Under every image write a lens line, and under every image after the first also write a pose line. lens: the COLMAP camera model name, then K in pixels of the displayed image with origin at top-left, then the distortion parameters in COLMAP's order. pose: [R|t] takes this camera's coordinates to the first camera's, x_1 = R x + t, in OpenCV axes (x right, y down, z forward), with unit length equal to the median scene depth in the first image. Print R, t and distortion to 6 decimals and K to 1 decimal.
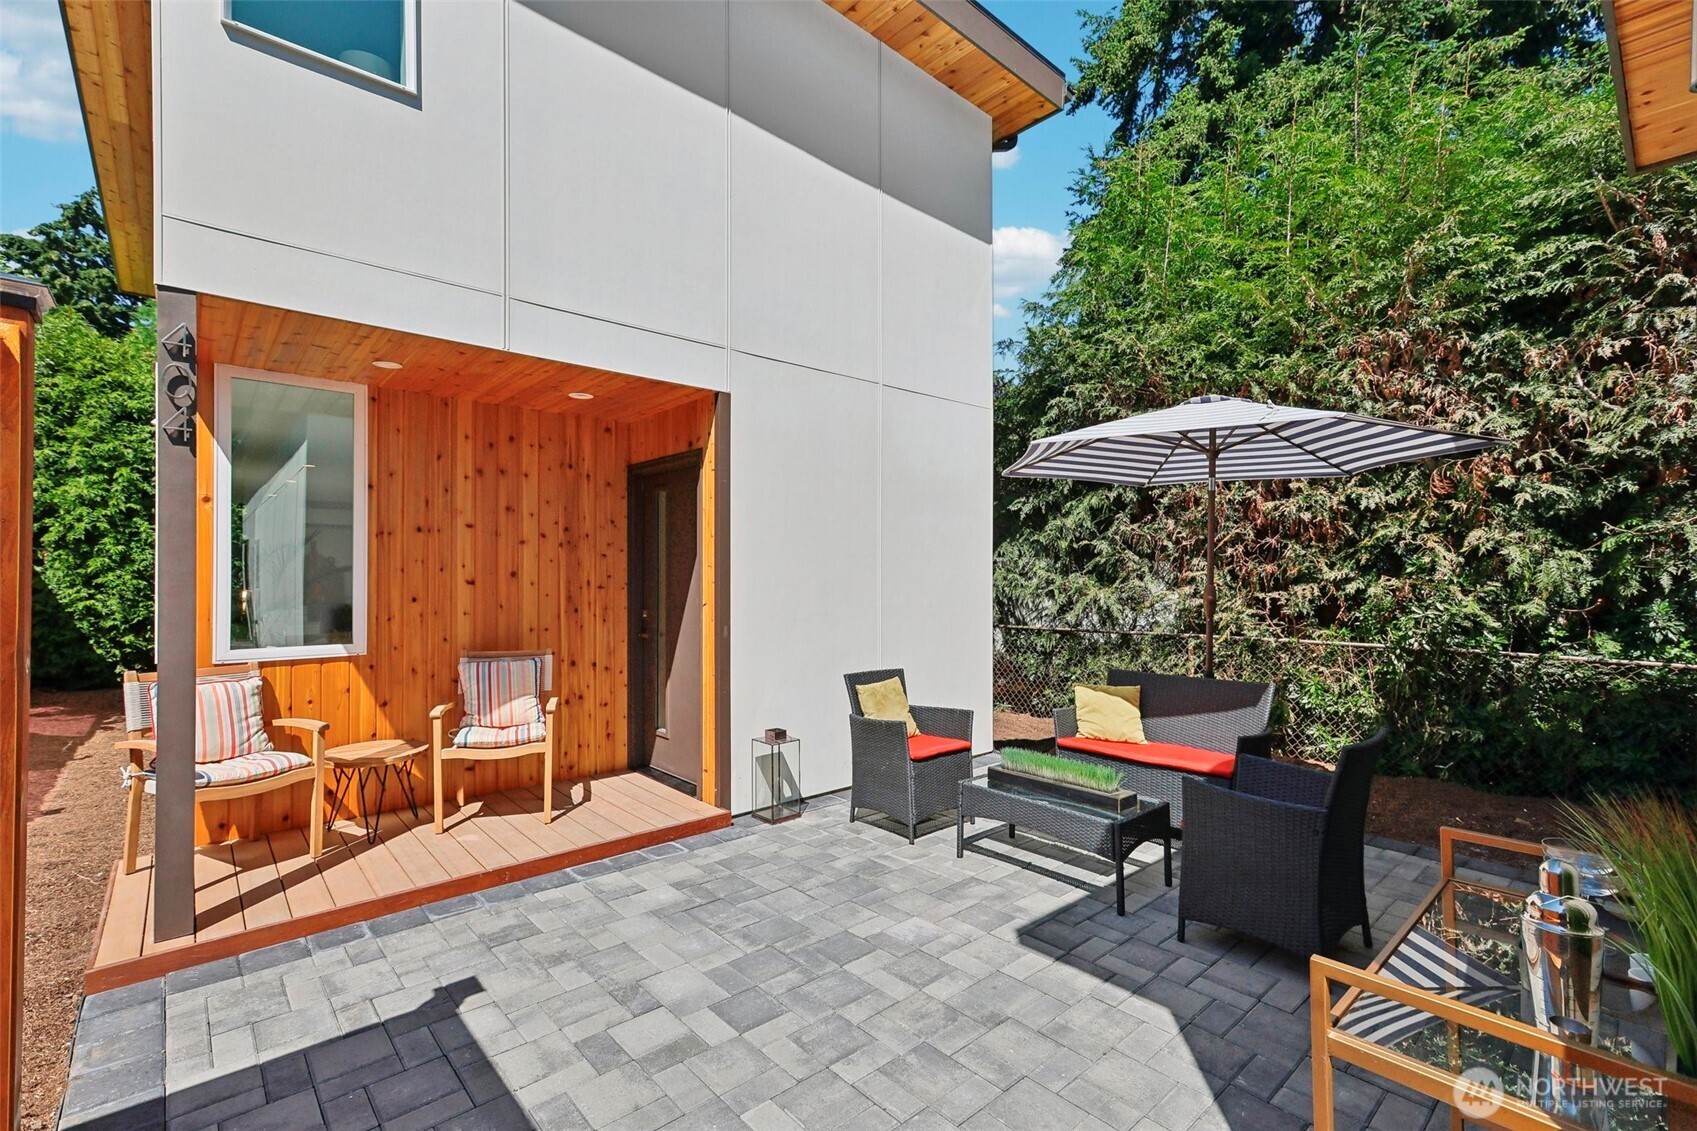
lens RADIAL K [[761.0, 0, 850.0], [0, 761.0, 575.0], [0, 0, 1]] dist [0.021168, -0.000426]
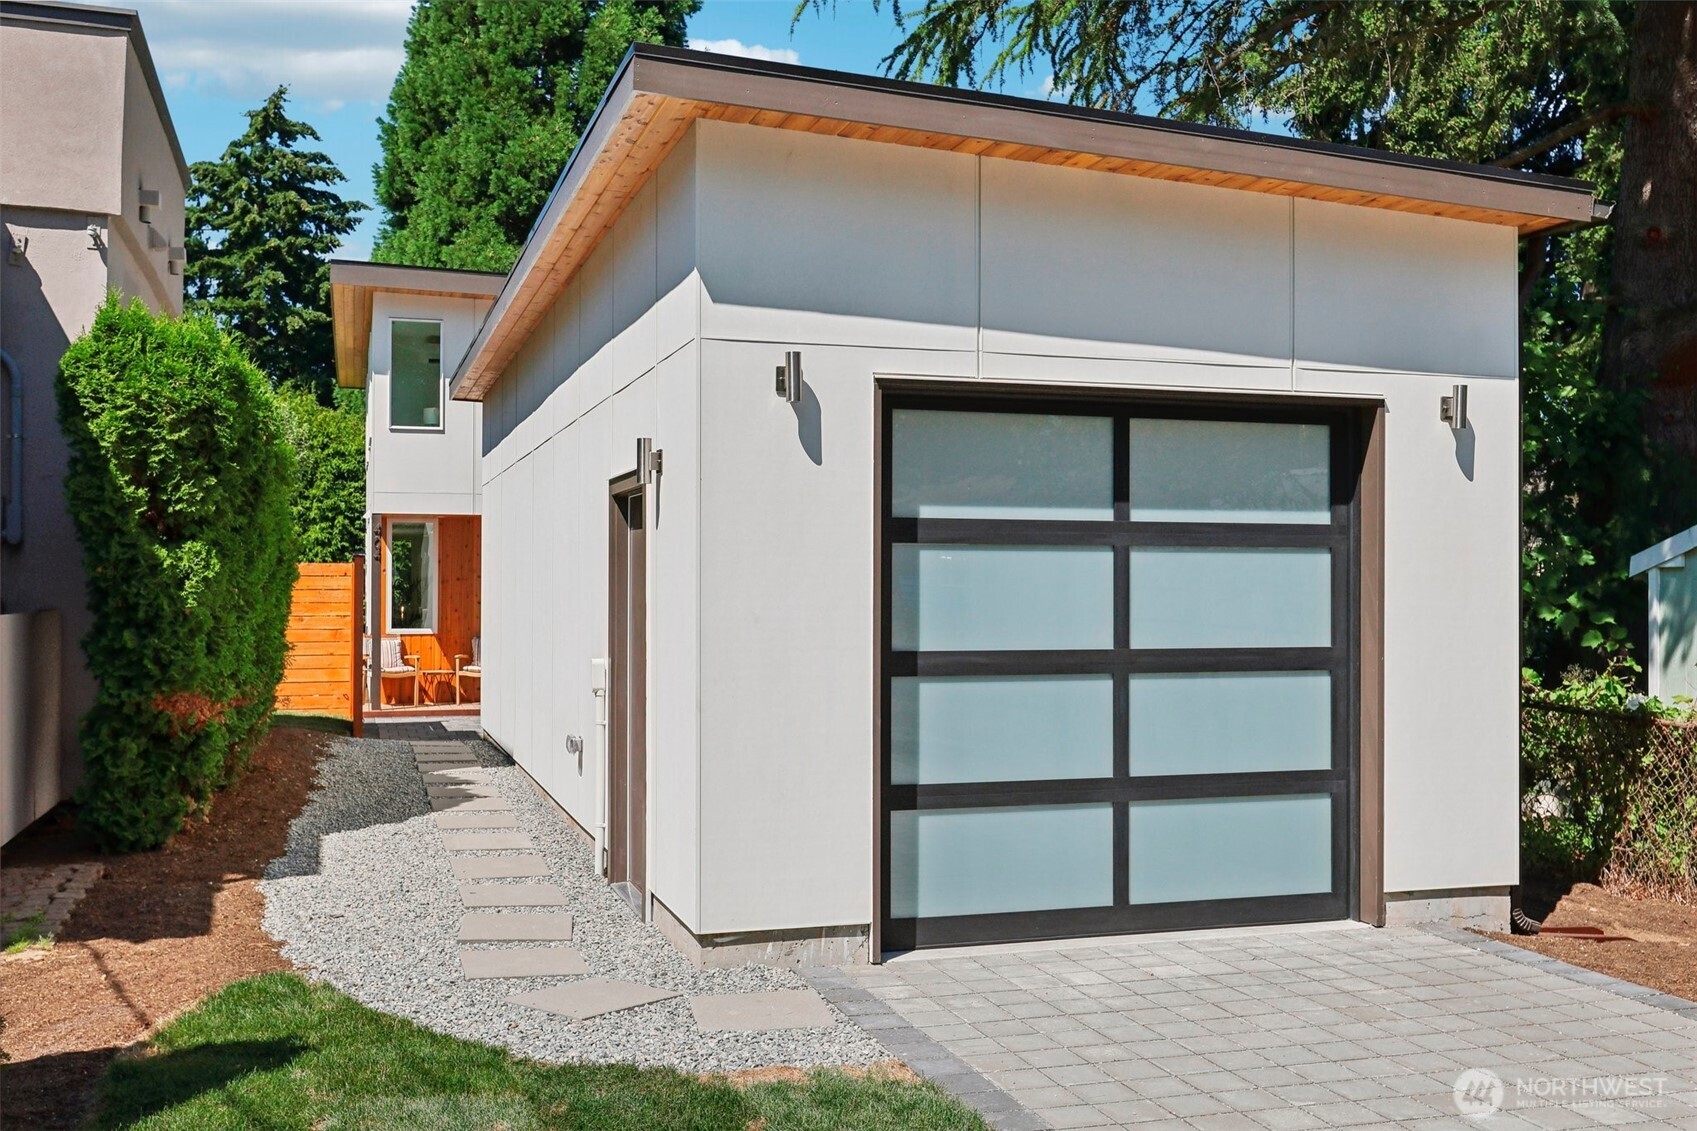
lens RADIAL K [[1639.5, 0, 848.5], [0, 1639.5, 565.5], [0, 0, 1]] dist [0.006857, 0.014651]
pose [[0.911298, -0.006269, -0.411700, 2.313238], [0.001801, 0.999935, -0.011241, -0.040729], [0.411744, 0.009502, 0.911250, -2.737903]]
